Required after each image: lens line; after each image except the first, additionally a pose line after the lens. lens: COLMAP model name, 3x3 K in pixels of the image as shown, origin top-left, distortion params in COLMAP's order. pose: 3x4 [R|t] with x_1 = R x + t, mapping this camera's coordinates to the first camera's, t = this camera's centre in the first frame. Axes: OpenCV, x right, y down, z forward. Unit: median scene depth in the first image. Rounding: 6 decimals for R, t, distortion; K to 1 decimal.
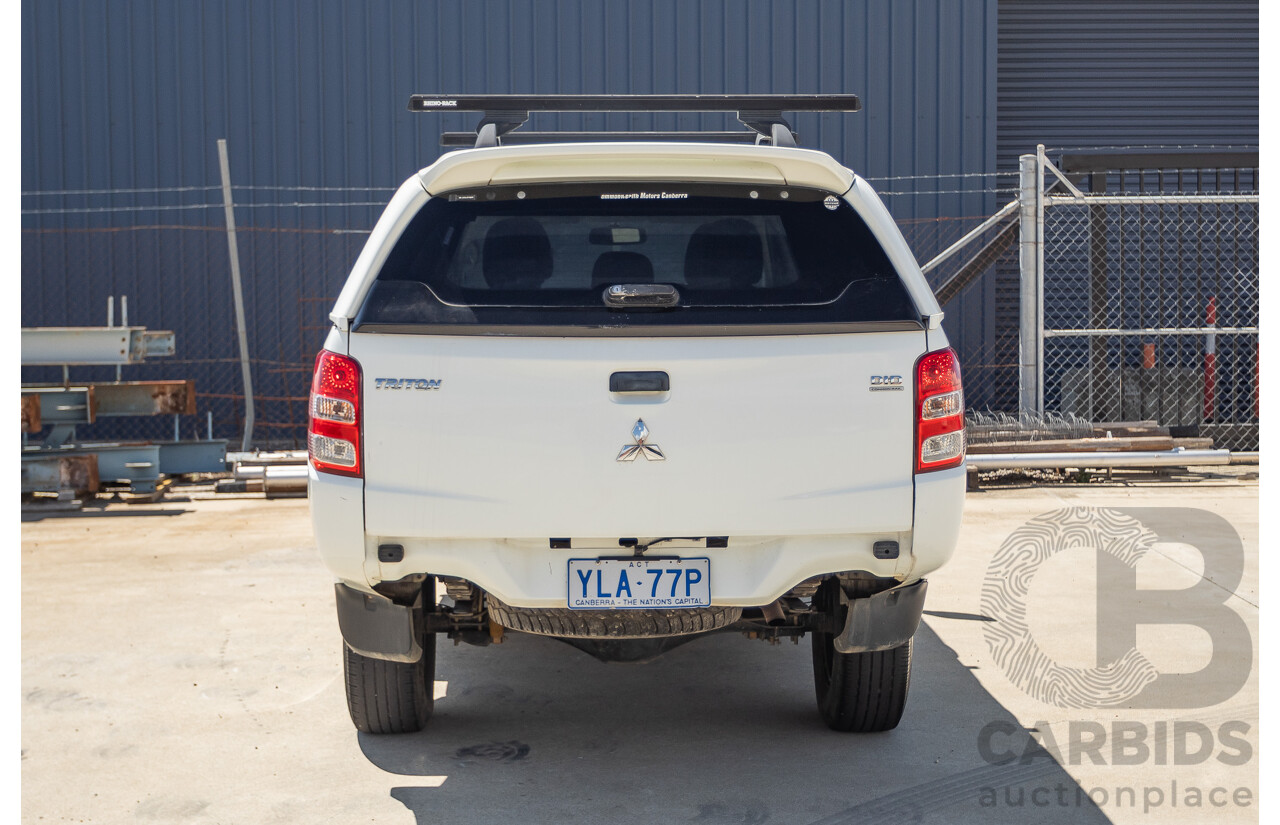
lens RADIAL K [[1785.2, 0, 651.5], [0, 1785.2, 414.9], [0, 0, 1]] dist [-0.021945, 0.000000]
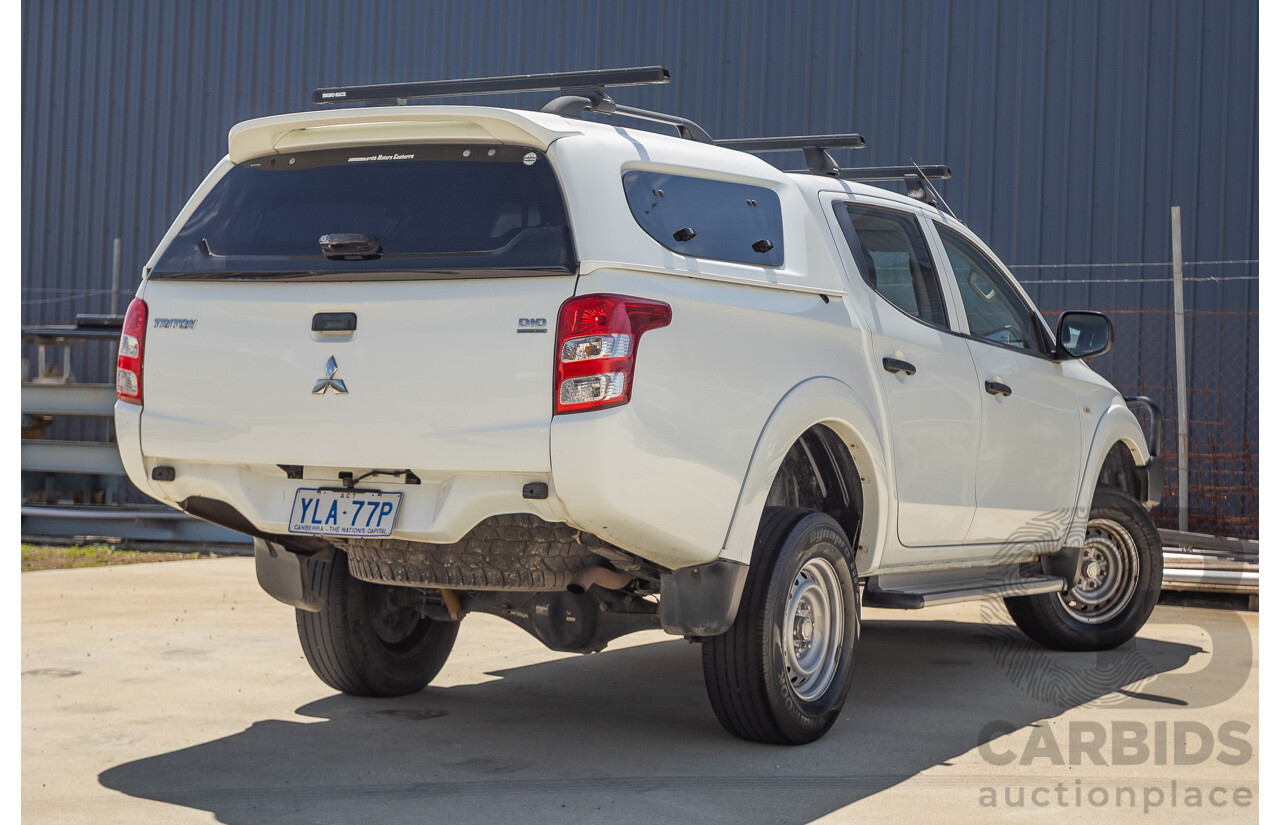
lens RADIAL K [[2118.4, 0, 703.8], [0, 2118.4, 403.5], [0, 0, 1]] dist [0.006373, 0.000000]
pose [[0.868208, 0.019544, -0.495815, 0.812712], [-0.069735, 0.994113, -0.082926, 0.119756], [0.491275, 0.106573, 0.864460, -0.003462]]
